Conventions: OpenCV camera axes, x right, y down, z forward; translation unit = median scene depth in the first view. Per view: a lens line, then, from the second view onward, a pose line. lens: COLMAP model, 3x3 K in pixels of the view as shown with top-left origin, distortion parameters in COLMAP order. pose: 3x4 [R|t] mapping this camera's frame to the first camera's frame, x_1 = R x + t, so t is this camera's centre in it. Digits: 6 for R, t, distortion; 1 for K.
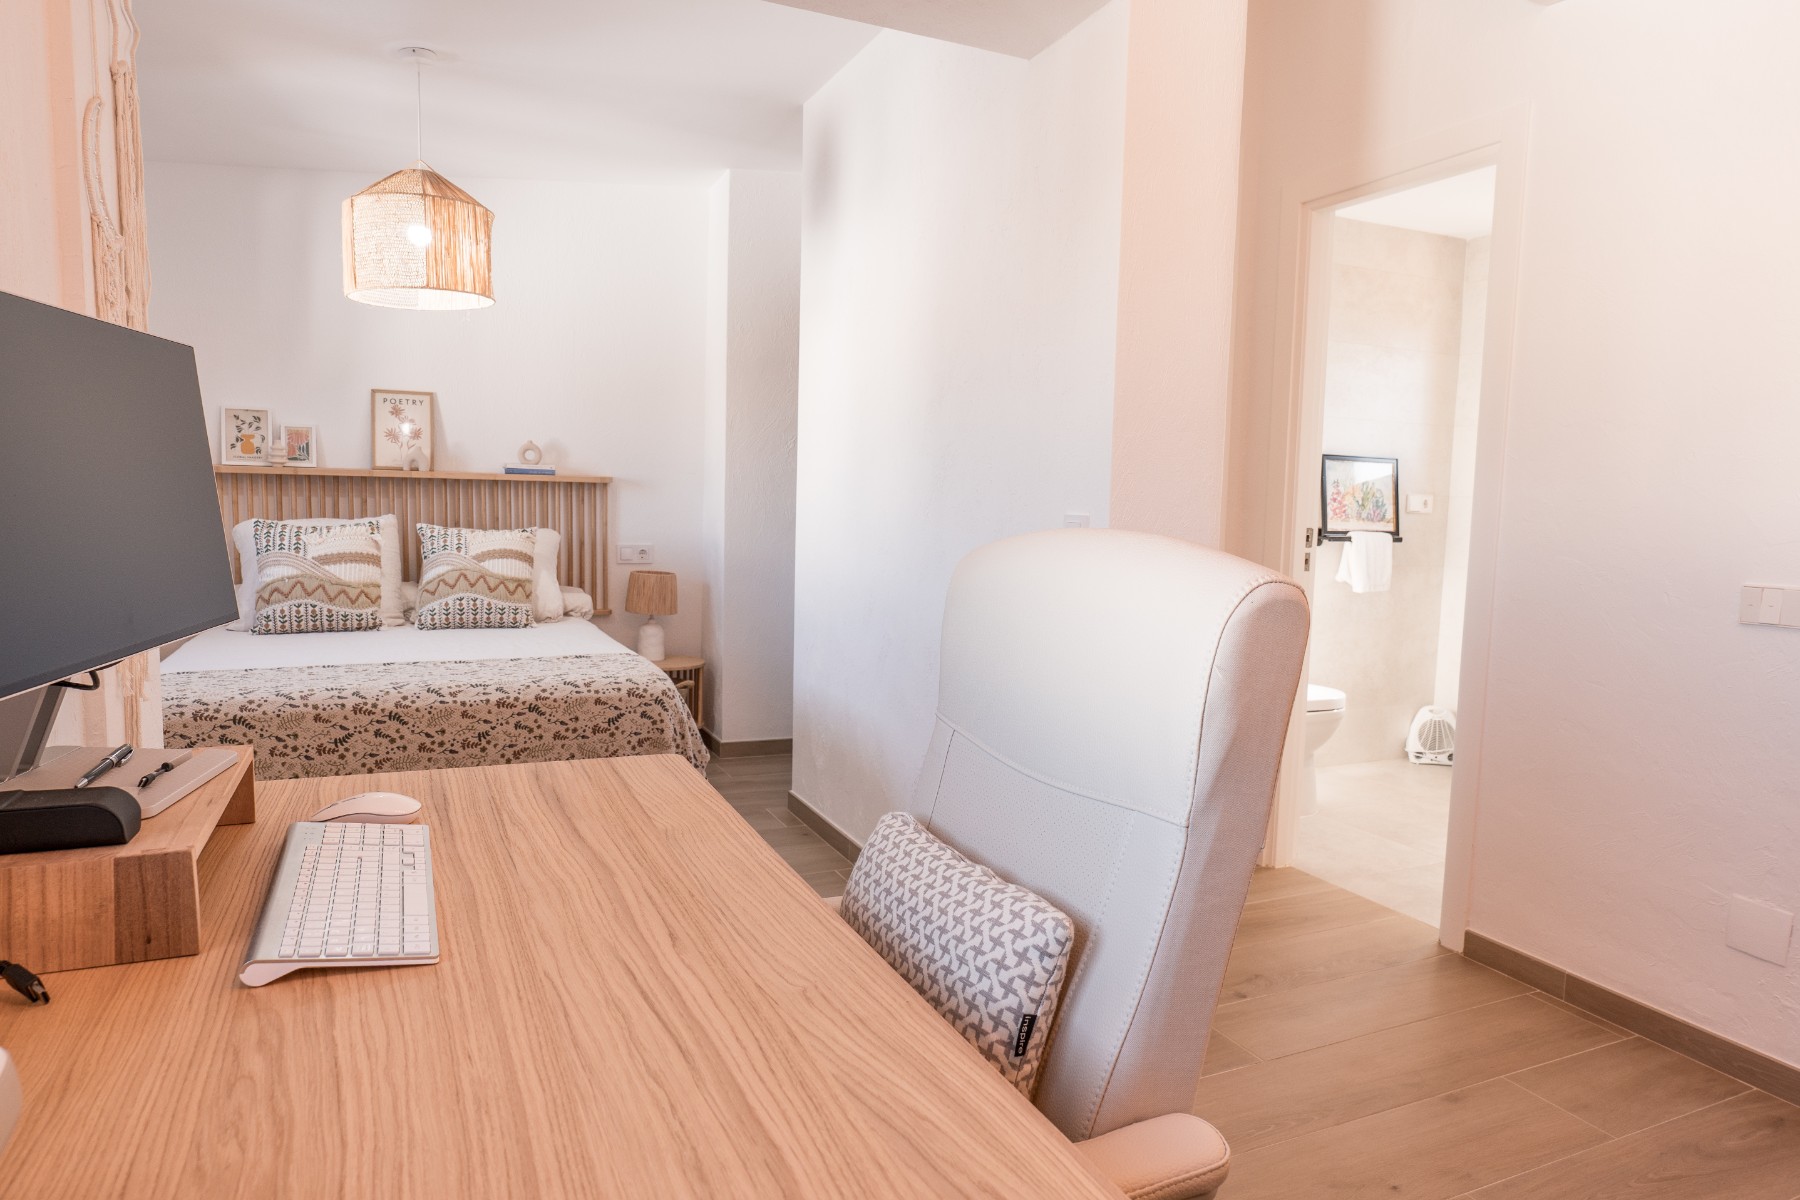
lens RADIAL K [[1074.2, 0, 899.0], [0, 1074.2, 610.5], [0, 0, 1]] dist [-0.041598, 0.032380]
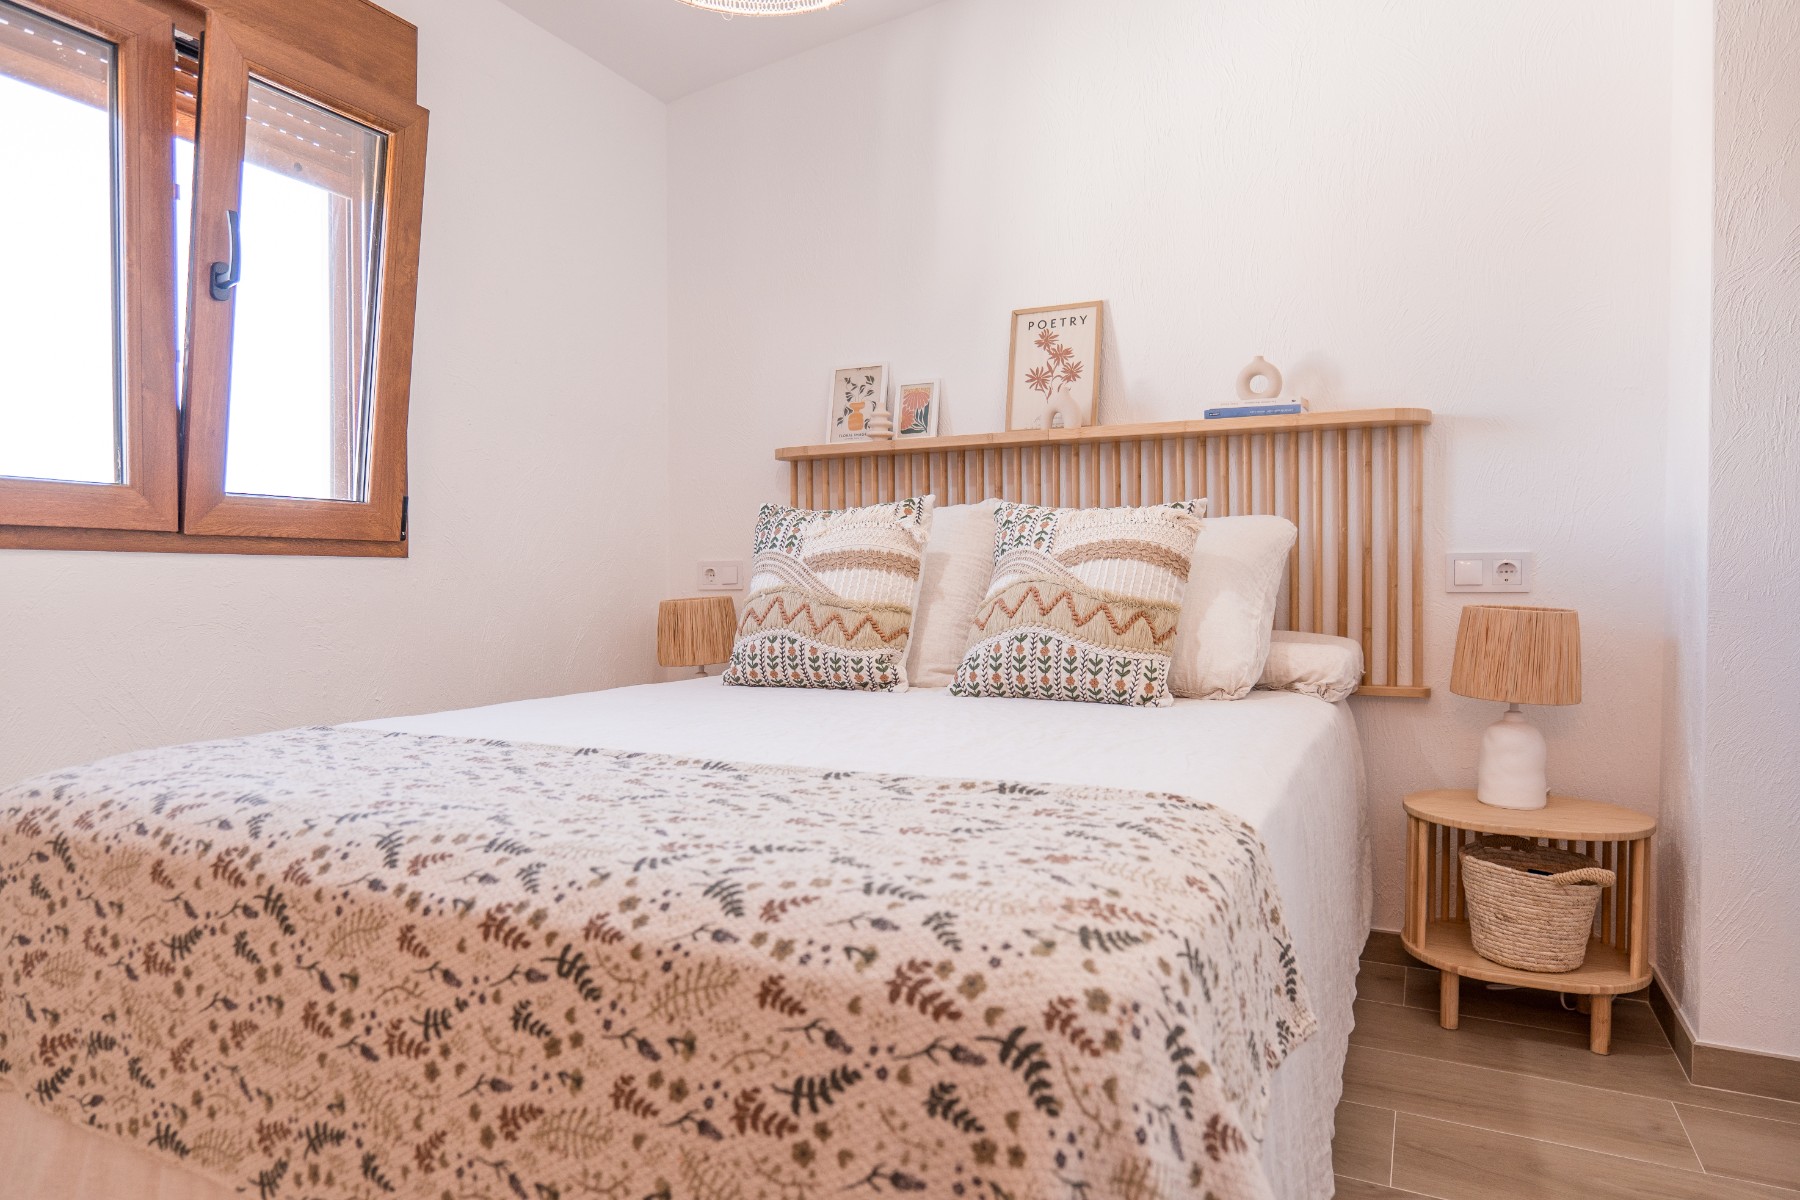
lens RADIAL K [[1067.9, 0, 900.0], [0, 1067.9, 600.0], [0, 0, 1]] dist [-0.039201, 0.025618]
pose [[0.624159, -0.013824, -0.781175, -0.060320], [-0.063250, 0.995668, -0.068157, 0.009496], [0.778733, 0.091950, 0.620580, 0.682789]]
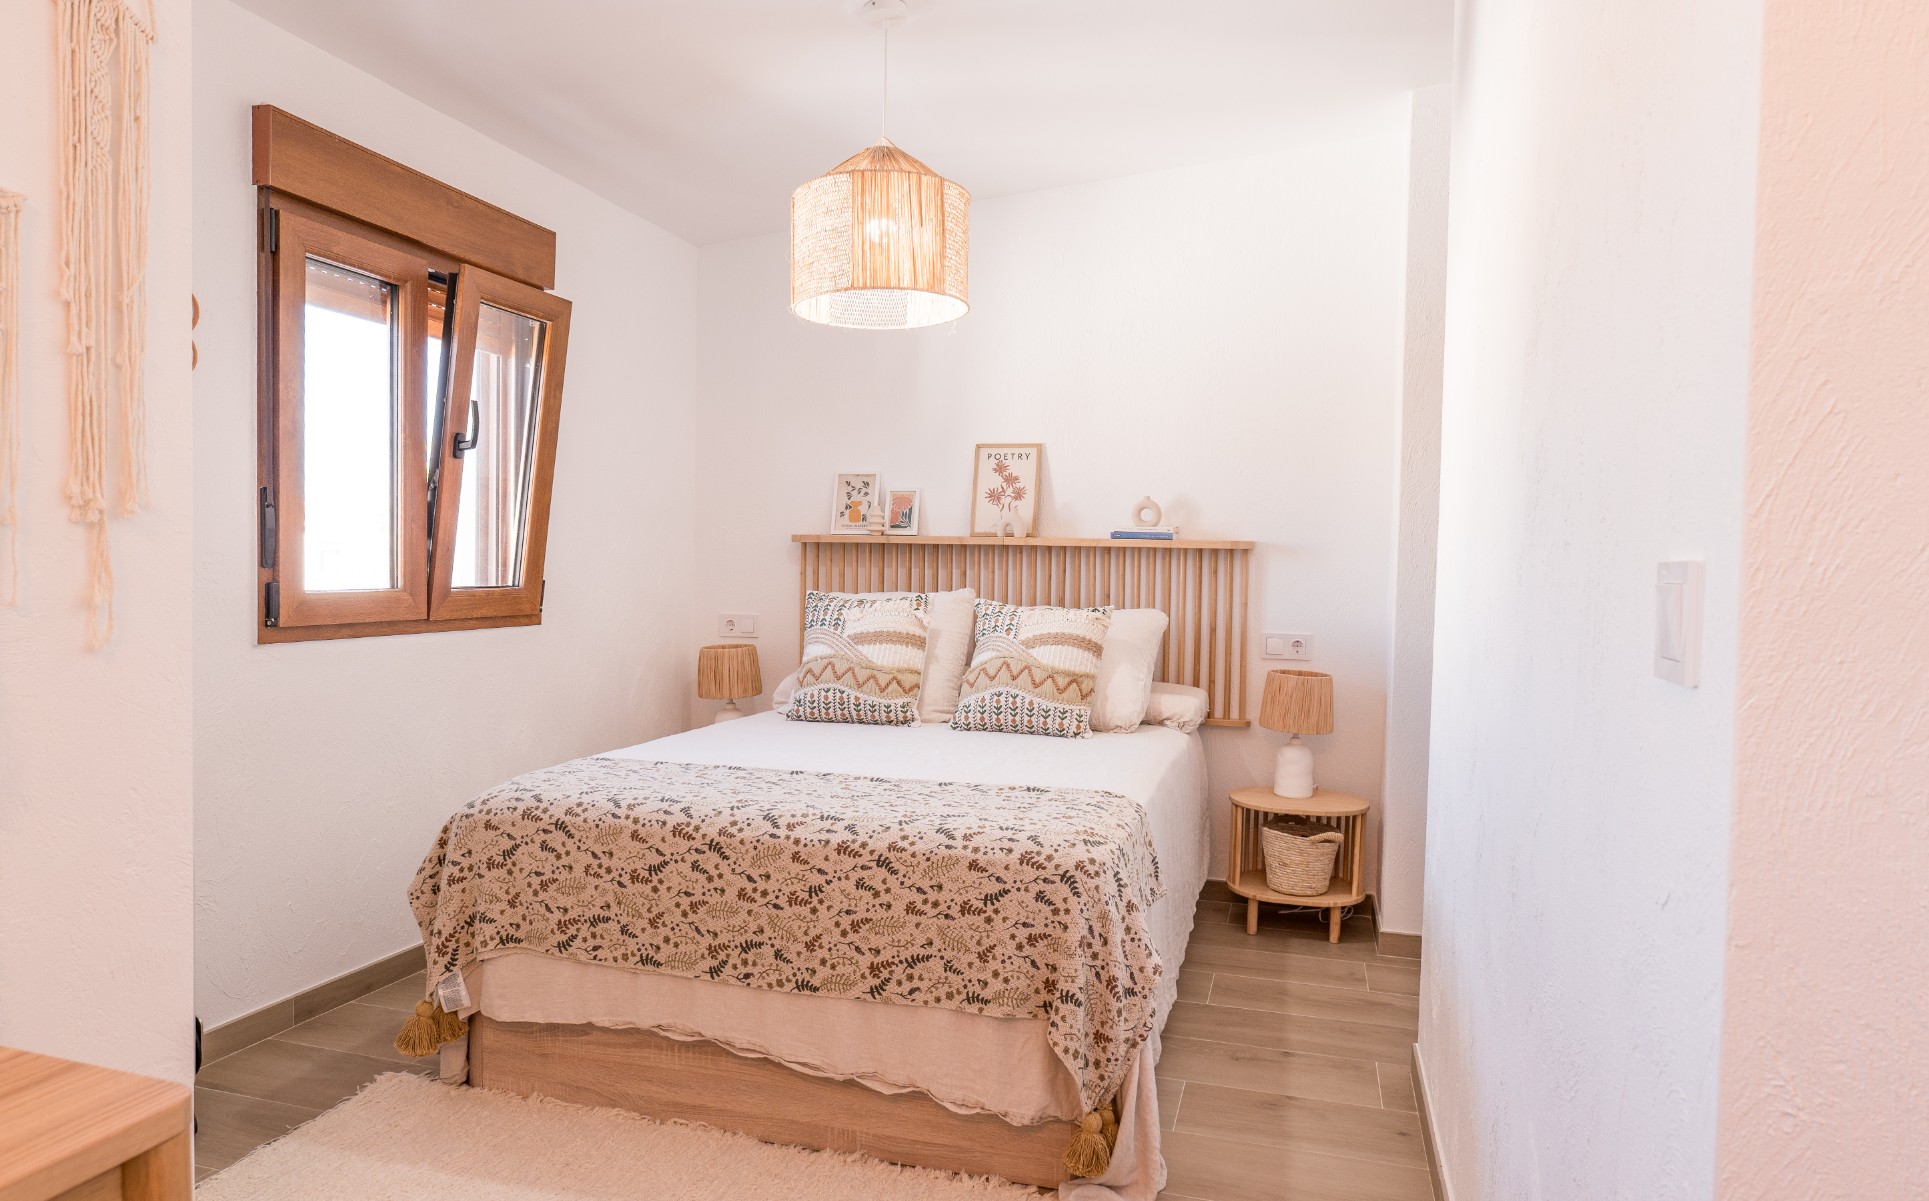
lens RADIAL K [[1162.0, 0, 970.3], [0, 1162.0, 610.7], [0, 0, 1]] dist [-0.038533, 0.000122]
pose [[0.755131, 0.014096, -0.655423, 0.140907], [-0.068432, 0.996002, -0.057422, -0.022818], [0.651993, 0.088213, 0.753076, 0.356141]]
